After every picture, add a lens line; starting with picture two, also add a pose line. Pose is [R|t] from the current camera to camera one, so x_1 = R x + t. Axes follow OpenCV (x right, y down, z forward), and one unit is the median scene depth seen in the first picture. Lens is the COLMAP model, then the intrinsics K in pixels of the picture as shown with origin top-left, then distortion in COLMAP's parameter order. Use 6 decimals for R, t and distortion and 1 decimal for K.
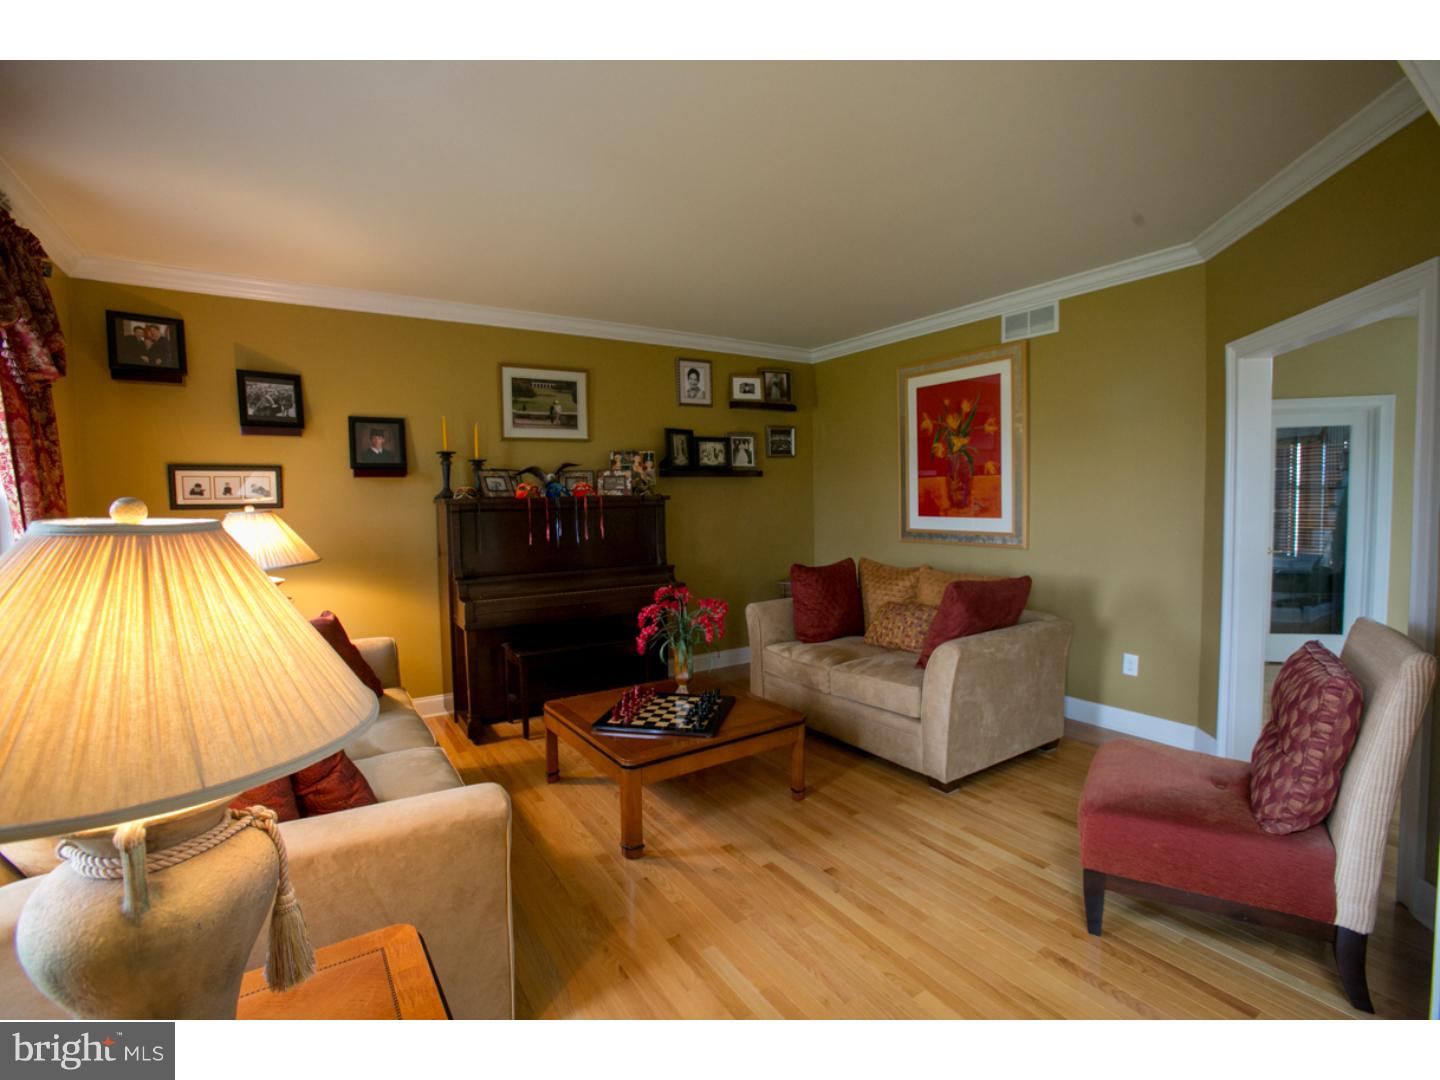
lens RADIAL K [[663.9, 0, 720.0], [0, 663.9, 540.0], [0, 0, 1]] dist [-0.052154, 0.000476]
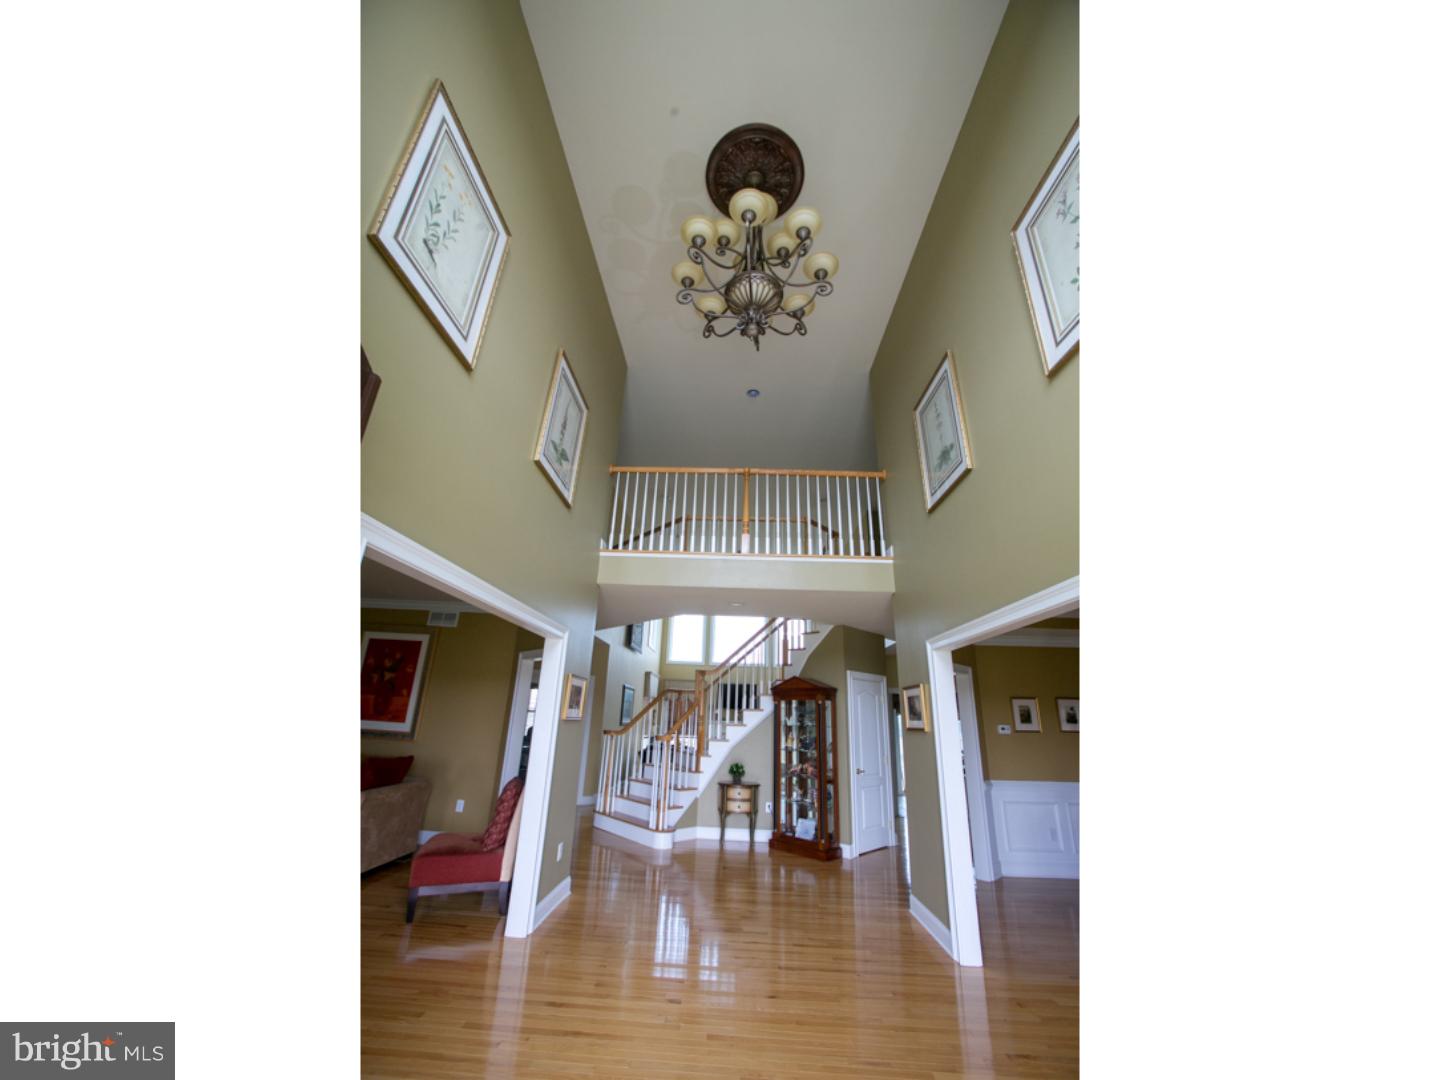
lens RADIAL K [[520.7, 0, 720.0], [0, 520.7, 540.0], [0, 0, 1]] dist [-0.001012, 0.000002]
pose [[0.603815, 0.291090, 0.742074, -0.262138], [-0.009924, 0.933612, -0.358149, 0.001038], [-0.797063, 0.208891, 0.566618, -0.619312]]
